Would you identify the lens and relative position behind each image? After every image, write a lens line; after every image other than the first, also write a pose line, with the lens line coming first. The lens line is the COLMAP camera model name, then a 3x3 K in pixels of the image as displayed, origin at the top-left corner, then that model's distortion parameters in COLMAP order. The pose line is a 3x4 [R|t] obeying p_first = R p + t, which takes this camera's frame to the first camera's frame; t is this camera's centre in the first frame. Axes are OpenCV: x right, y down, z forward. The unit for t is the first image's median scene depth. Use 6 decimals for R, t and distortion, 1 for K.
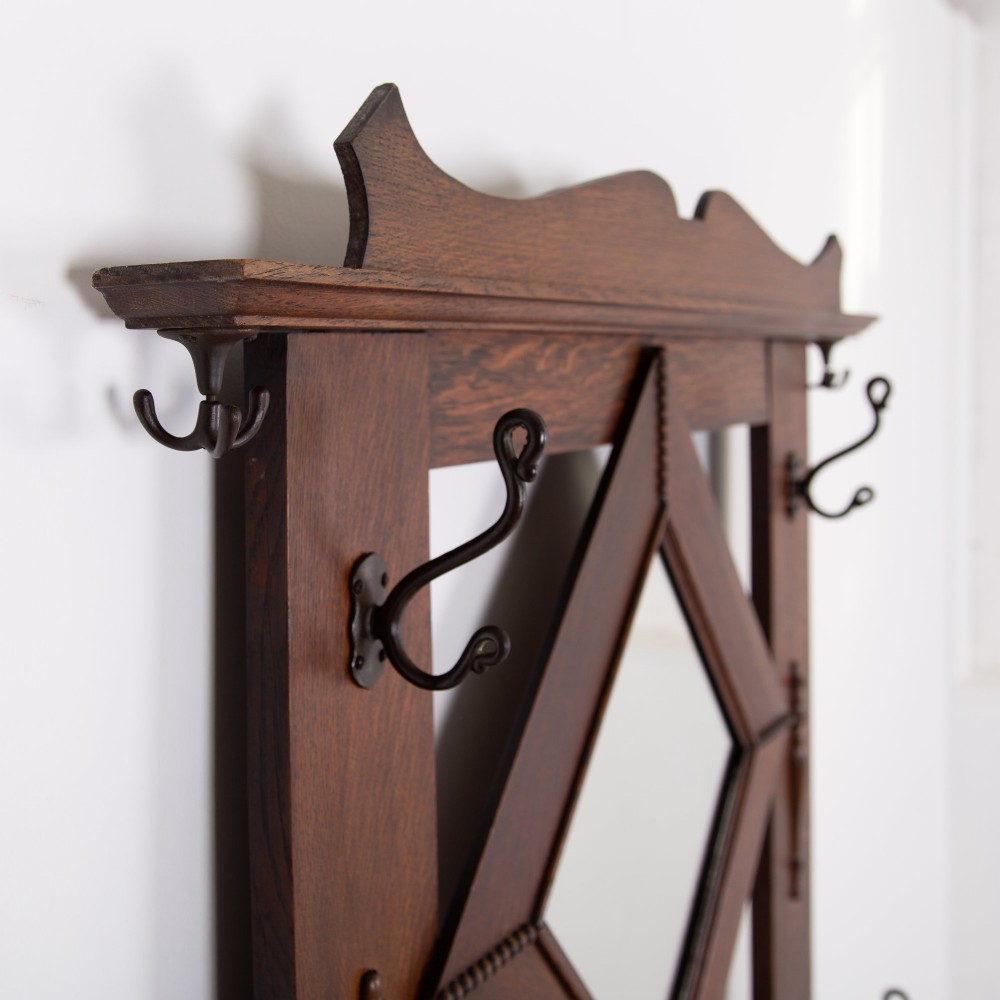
lens RADIAL K [[1460.3, 0, 499.0], [0, 1460.3, 347.6], [0, 0, 1]] dist [0.017560, -0.012911]
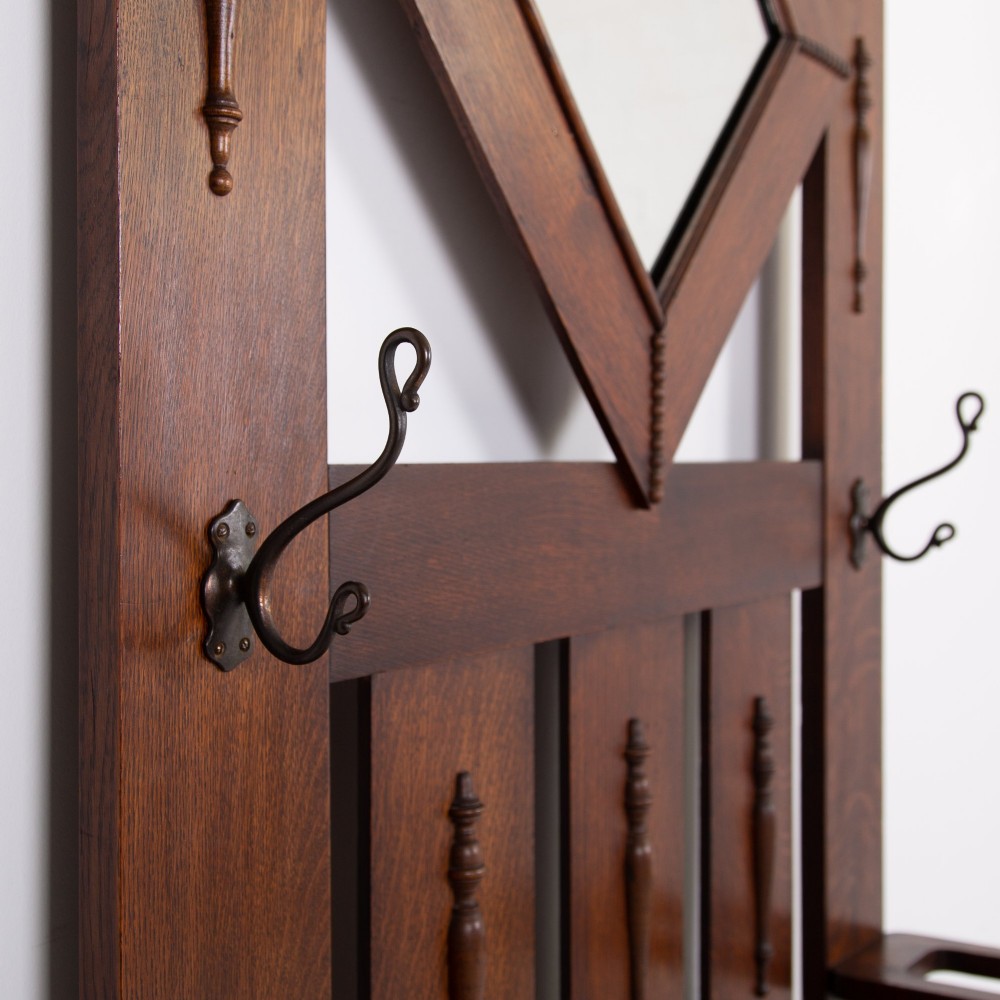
lens RADIAL K [[1574.6, 0, 500.0], [0, 1574.6, 500.0], [0, 0, 1]] dist [-0.002130, 0.009425]
pose [[0.994522, 0.002452, -0.104501, 0.096108], [0.000341, 0.999643, 0.026704, 0.508356], [0.104529, -0.026593, 0.994166, 0.044431]]
